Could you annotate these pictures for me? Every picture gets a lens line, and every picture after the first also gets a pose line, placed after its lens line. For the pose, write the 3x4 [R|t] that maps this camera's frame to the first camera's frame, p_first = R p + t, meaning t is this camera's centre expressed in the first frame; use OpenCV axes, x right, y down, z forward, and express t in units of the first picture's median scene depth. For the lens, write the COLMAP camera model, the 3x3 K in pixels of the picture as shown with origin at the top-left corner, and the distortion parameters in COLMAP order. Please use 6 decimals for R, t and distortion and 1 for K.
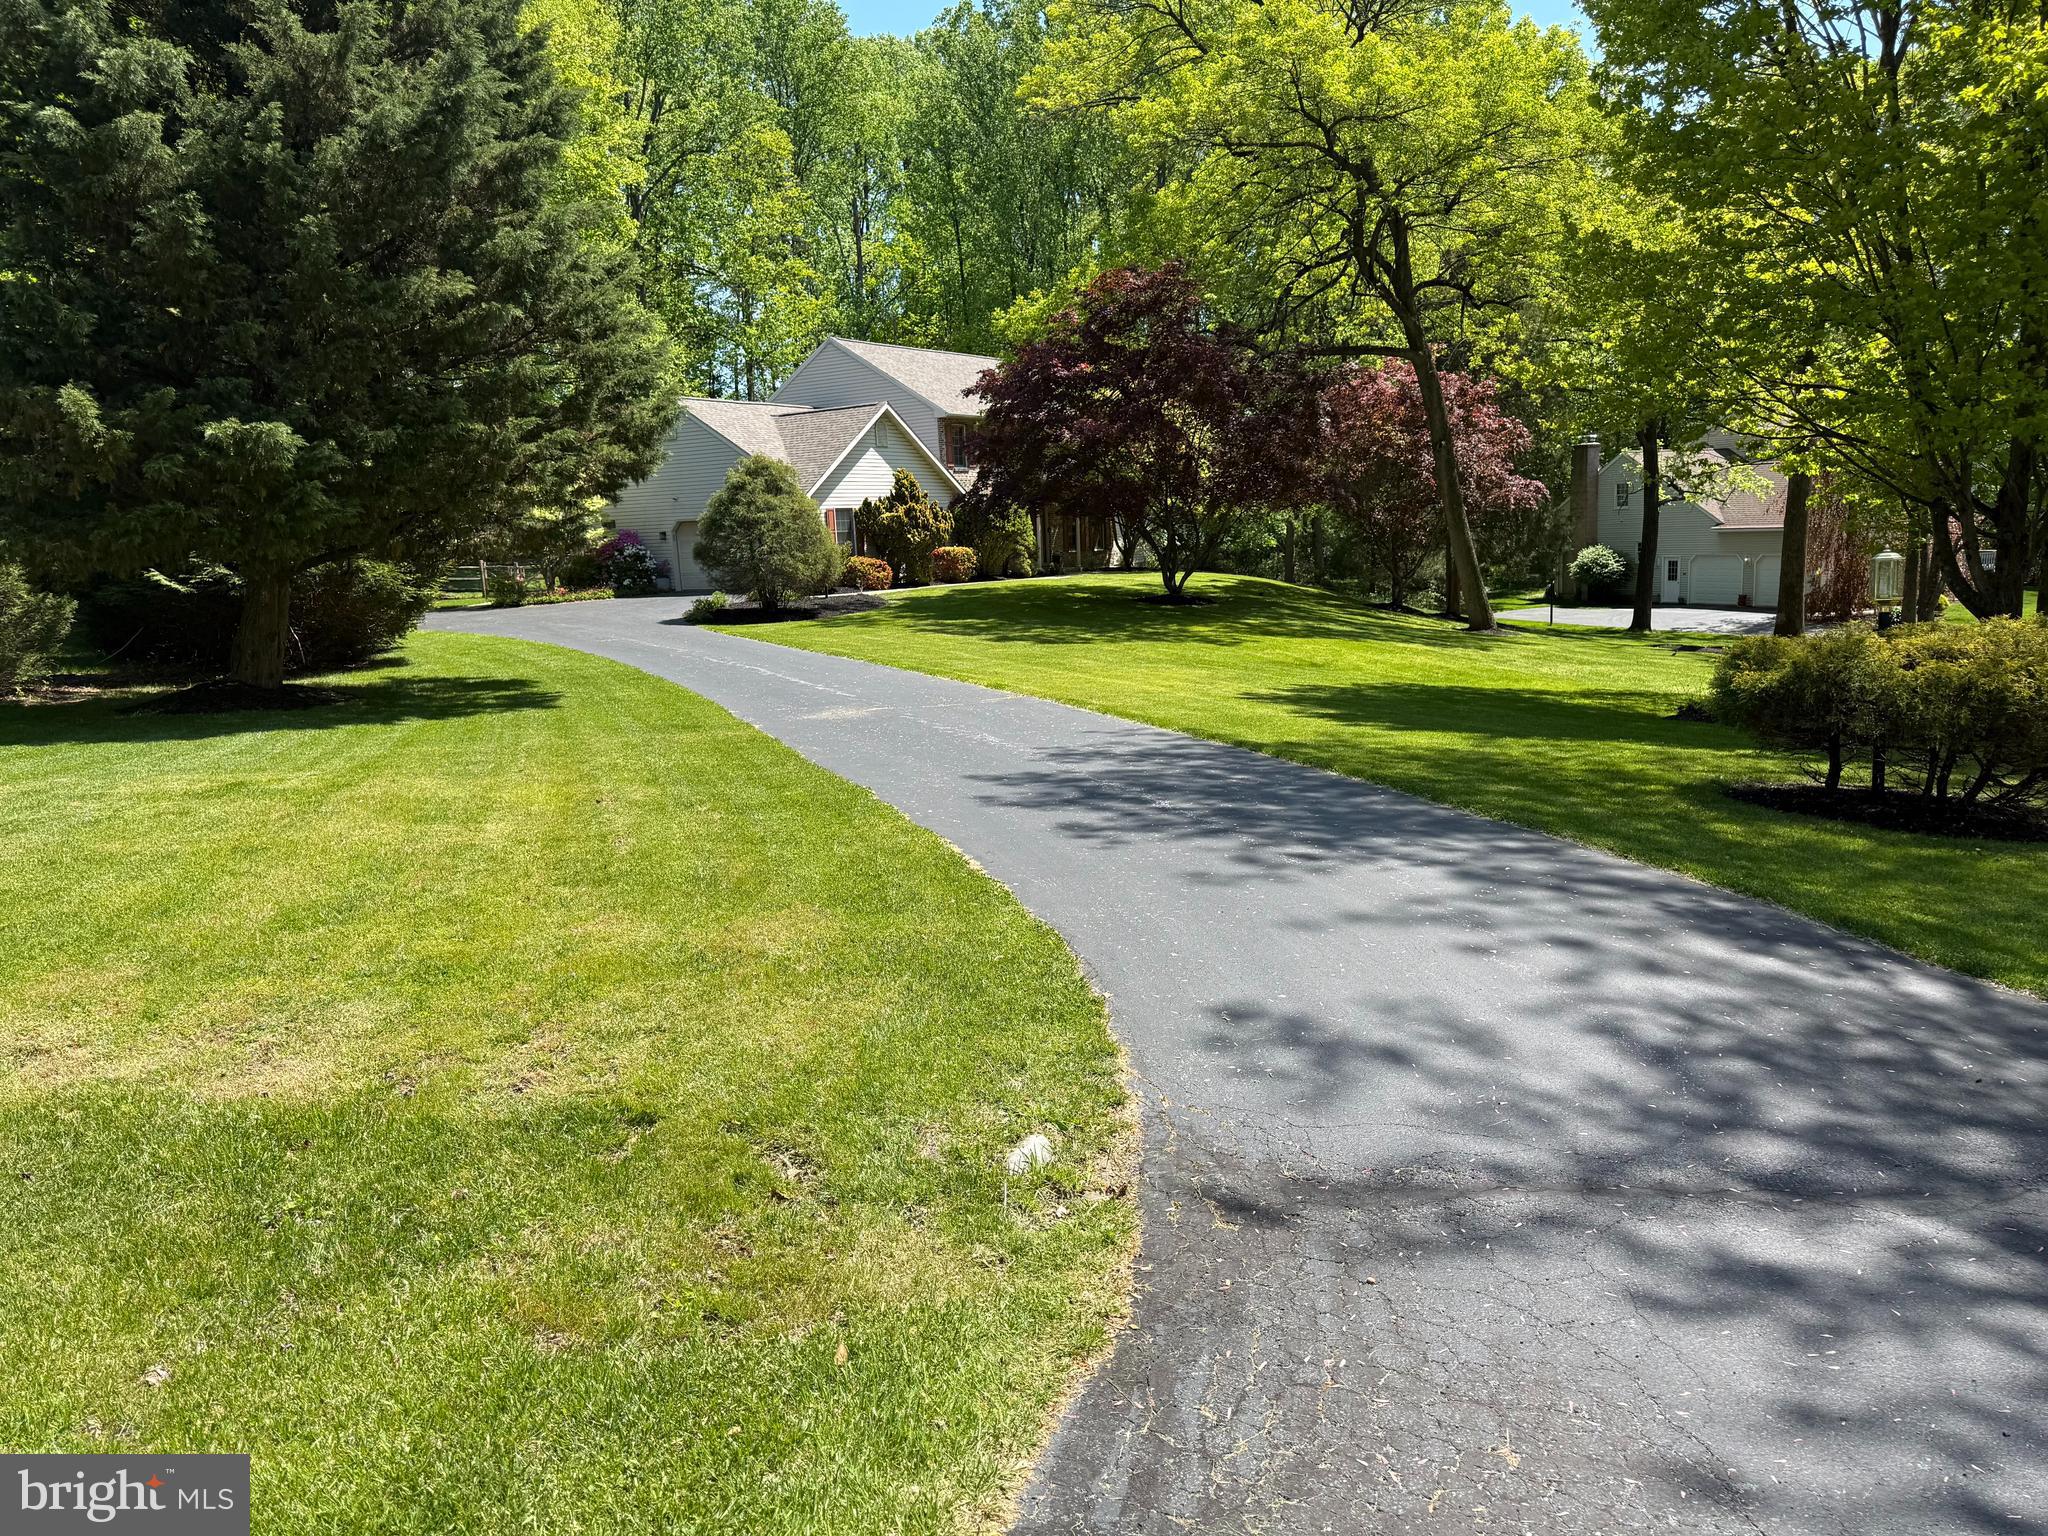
lens RADIAL K [[1415.7, 0, 1024.0], [0, 1415.7, 768.0], [0, 0, 1]] dist [0.111817, -0.000275]
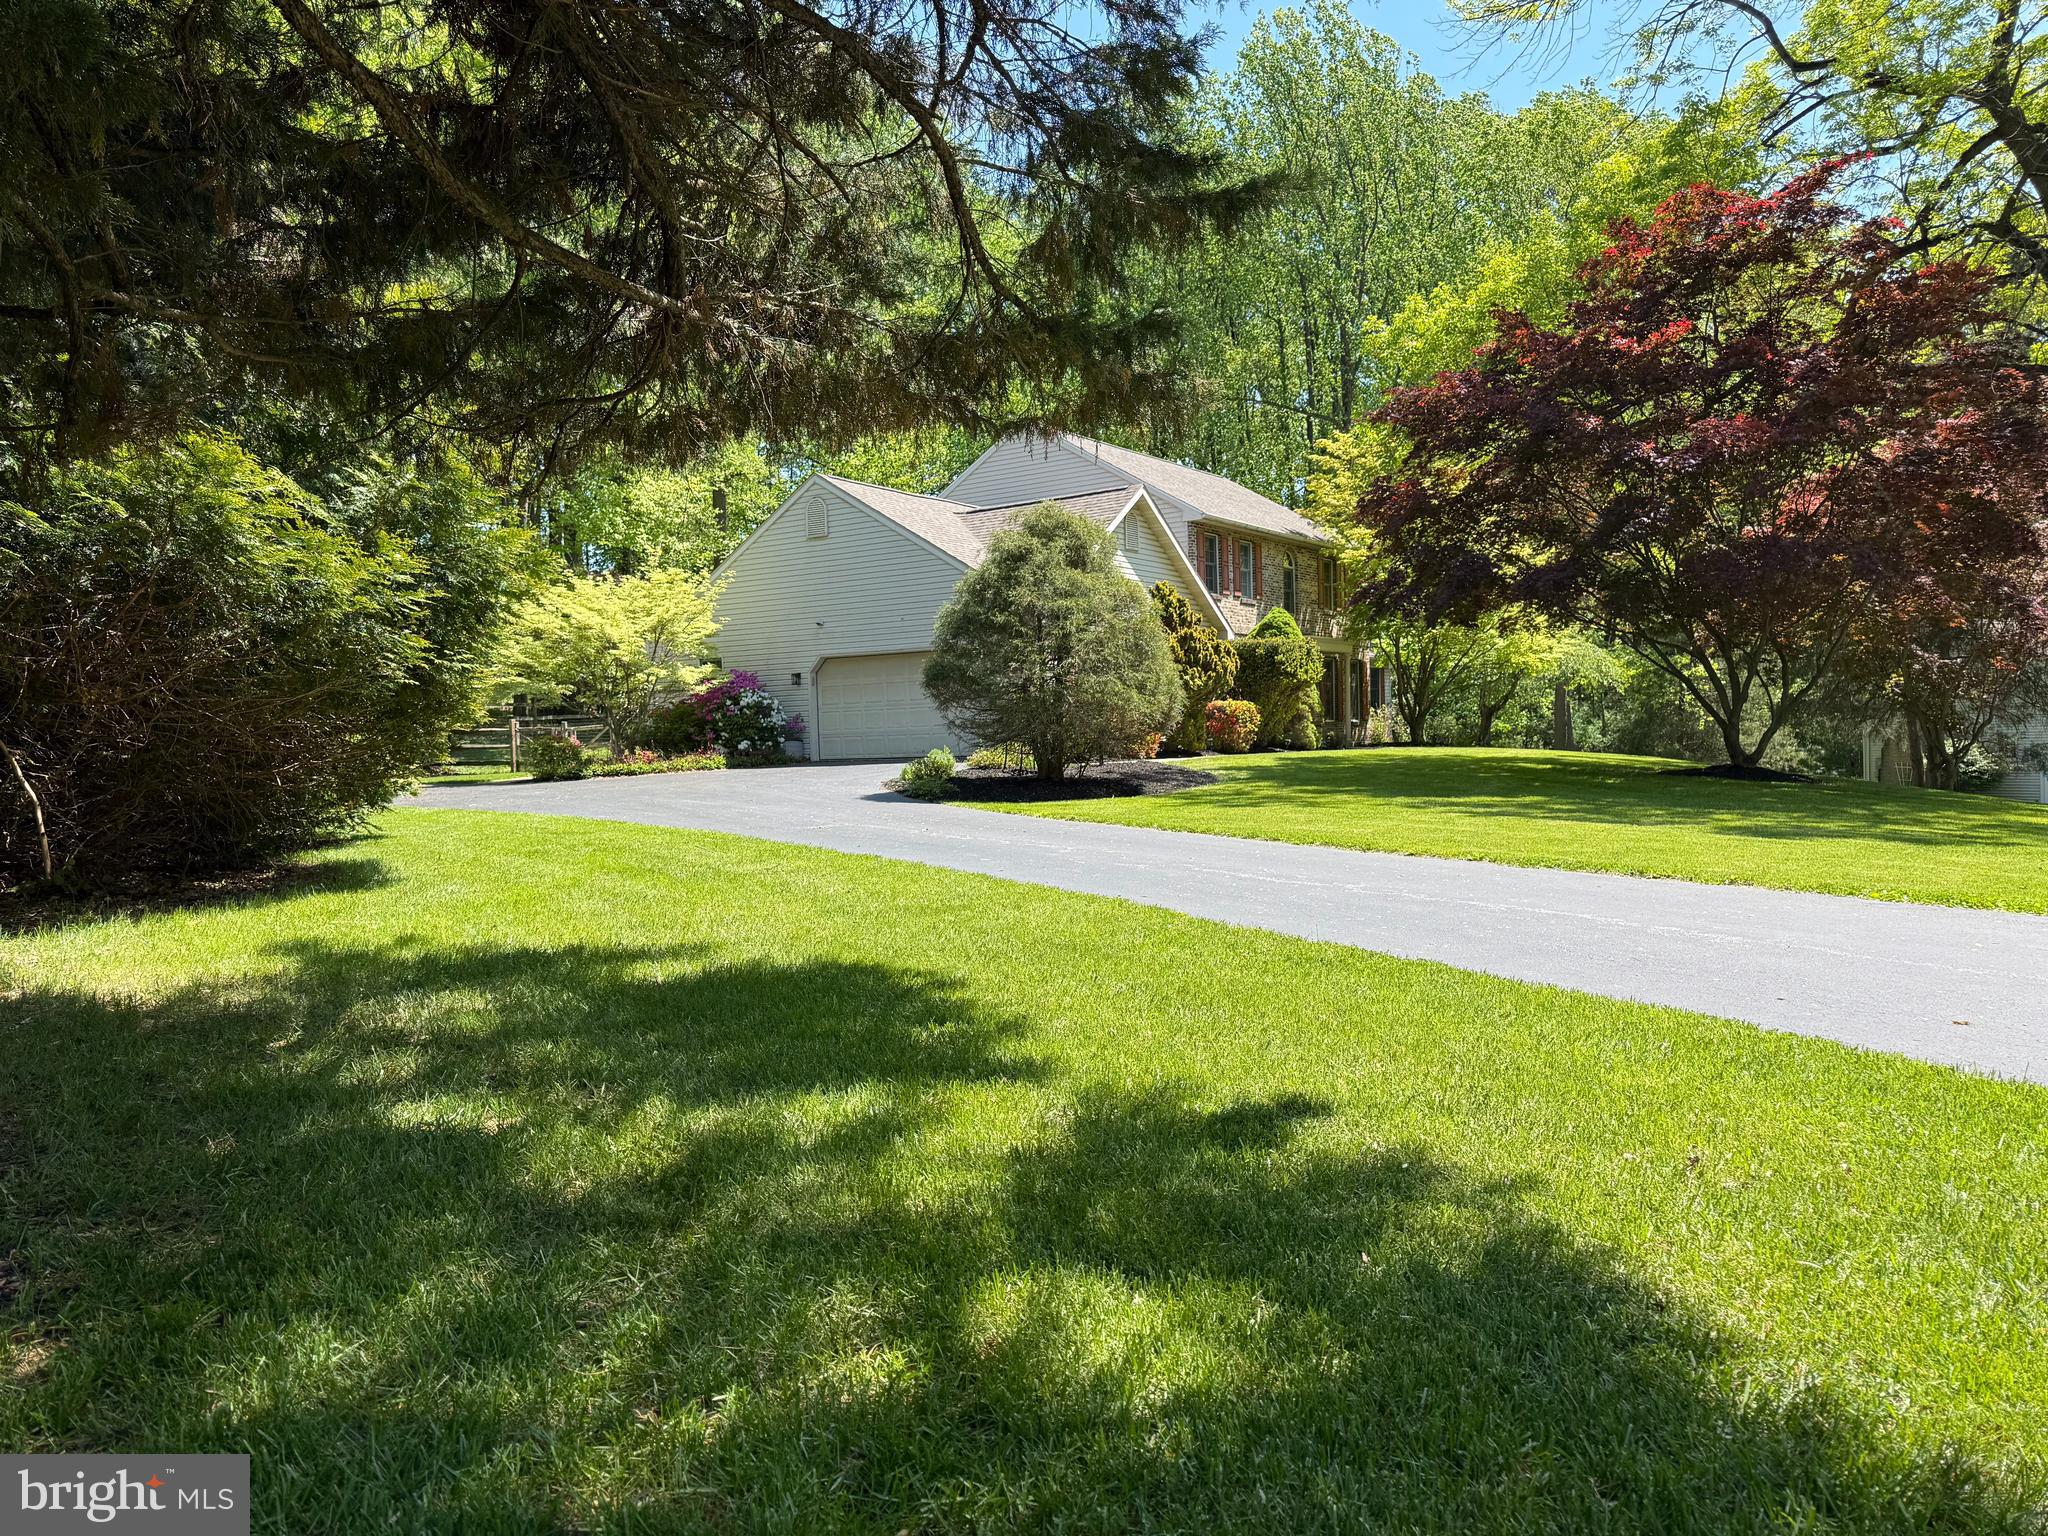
lens RADIAL K [[1415.7, 0, 1024.0], [0, 1415.7, 768.0], [0, 0, 1]] dist [0.111817, -0.000275]
pose [[0.999872, 0.015532, 0.003927, -0.153487], [-0.014802, 0.989389, -0.144538, -0.028137], [-0.006130, 0.144461, 0.989492, 0.362695]]
